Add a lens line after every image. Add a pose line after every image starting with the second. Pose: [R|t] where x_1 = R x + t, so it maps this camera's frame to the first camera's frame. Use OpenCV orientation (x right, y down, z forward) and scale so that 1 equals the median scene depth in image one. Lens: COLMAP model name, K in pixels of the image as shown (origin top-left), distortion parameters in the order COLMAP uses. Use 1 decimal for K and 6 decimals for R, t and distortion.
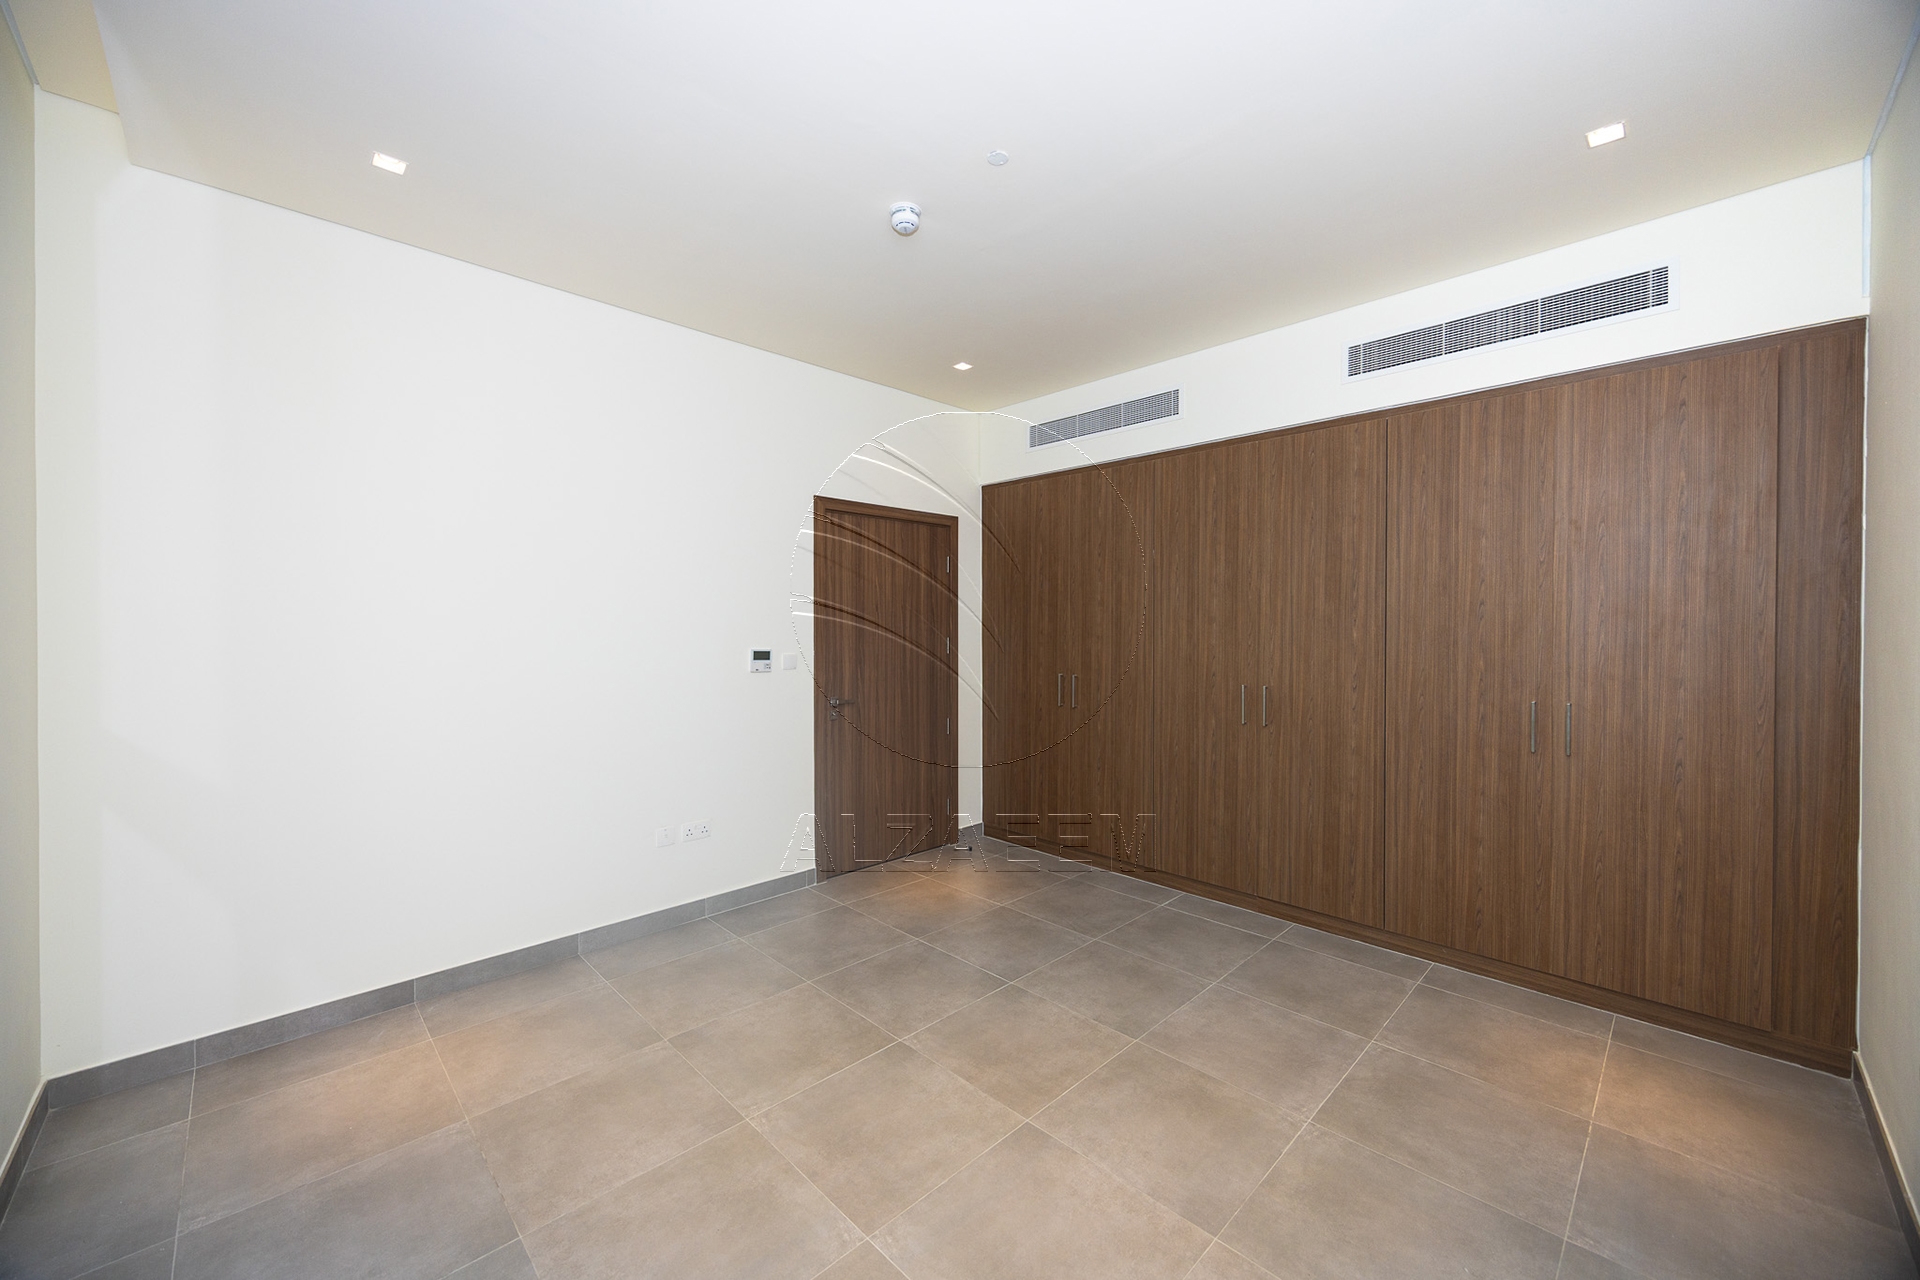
lens RADIAL K [[714.2, 0, 960.0], [0, 714.2, 640.0], [0, 0, 1]] dist [-0.000881, -0.000157]
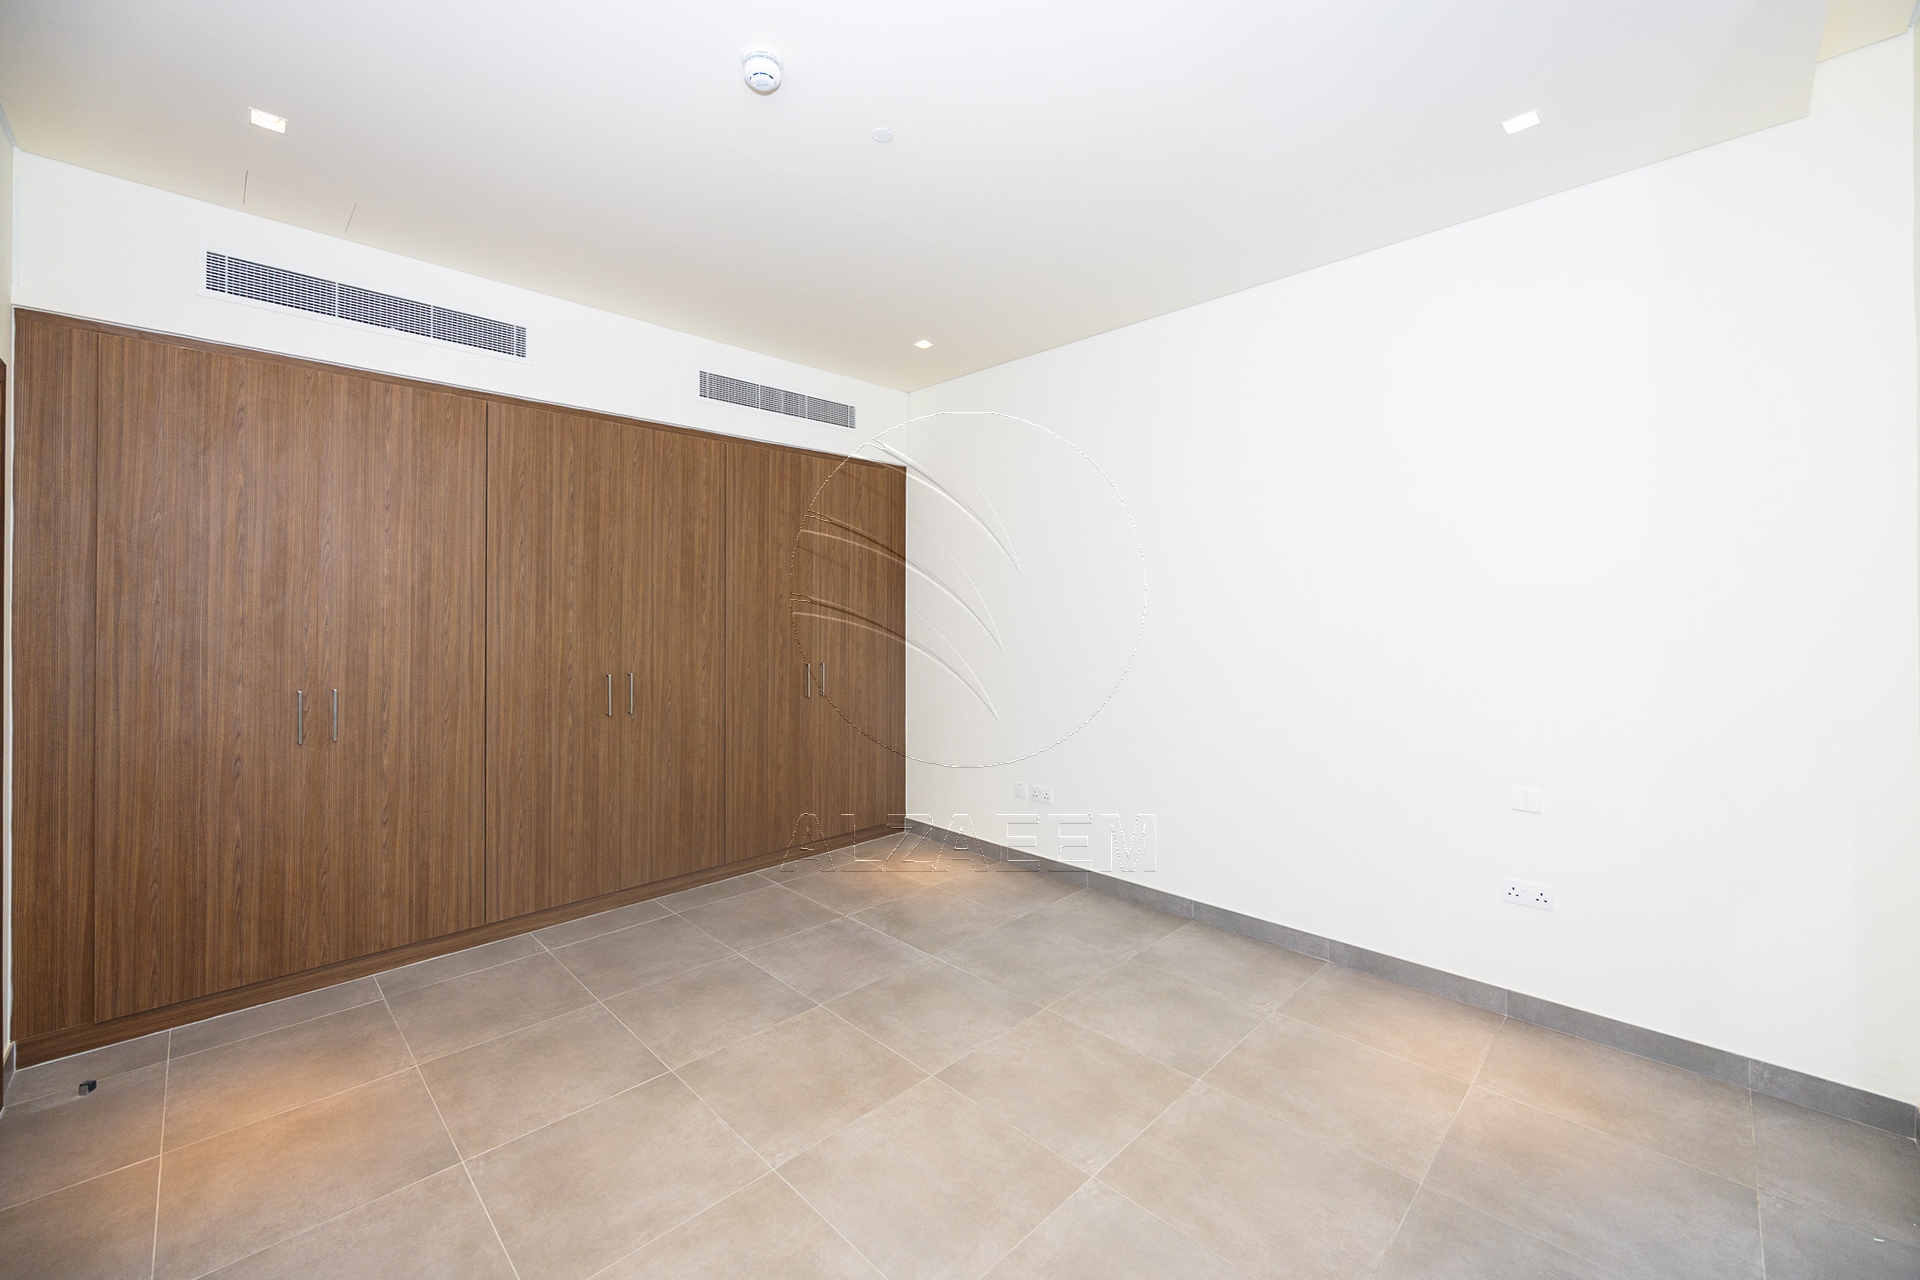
lens RADIAL K [[751.6, 0, 891.6], [0, 751.6, 620.1], [0, 0, 1]] dist [-0.011427, -0.000105]
pose [[0.044015, -0.000840, 0.999031, -0.614355], [0.025966, 0.999663, -0.000304, 0.000626], [-0.998693, 0.025955, 0.044022, 0.606034]]
